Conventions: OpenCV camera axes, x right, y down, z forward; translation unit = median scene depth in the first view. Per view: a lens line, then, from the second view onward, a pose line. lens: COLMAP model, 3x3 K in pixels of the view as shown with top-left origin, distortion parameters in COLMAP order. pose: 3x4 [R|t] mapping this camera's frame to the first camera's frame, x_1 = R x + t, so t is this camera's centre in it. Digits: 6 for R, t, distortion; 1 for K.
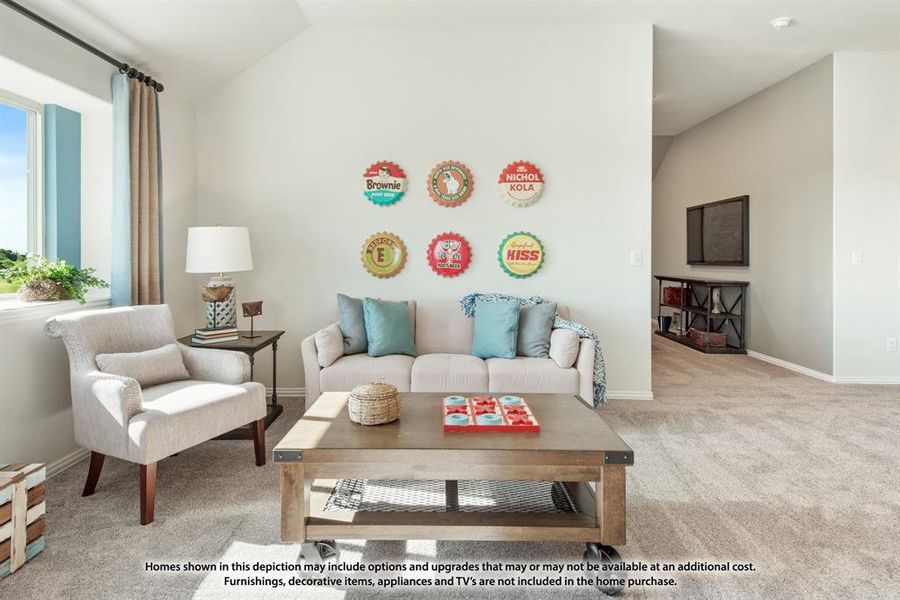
lens RADIAL K [[515.5, 0, 450.0], [0, 515.5, 256.8], [0, 0, 1]] dist [0.000977, -0.001642]
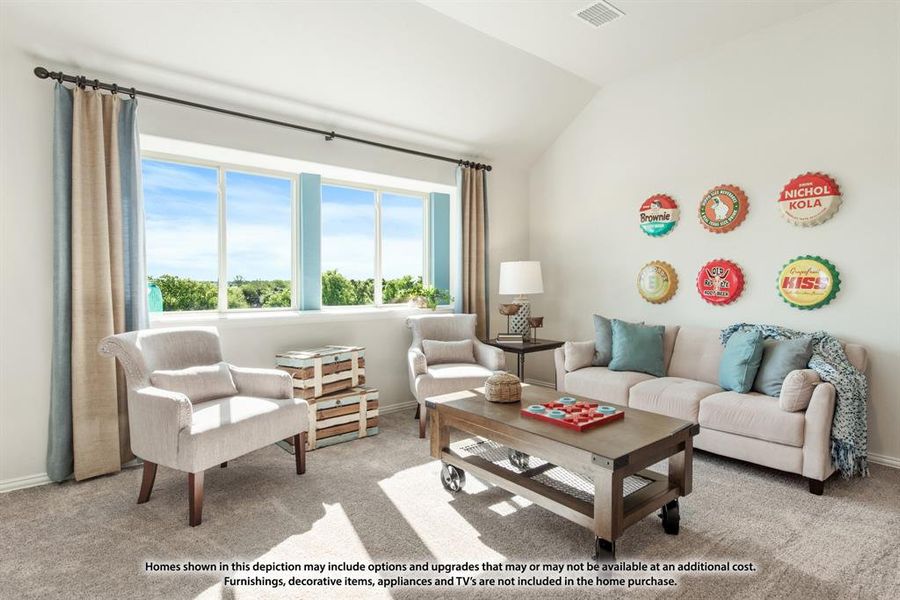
lens RADIAL K [[477.8, 0, 446.4], [0, 477.8, 285.8], [0, 0, 1]] dist [0.009157, 0.000018]
pose [[0.643110, 0.009191, -0.765719, 0.370675], [-0.006456, 0.999958, 0.006580, 0.000344], [0.765747, 0.000712, 0.643142, 0.025458]]
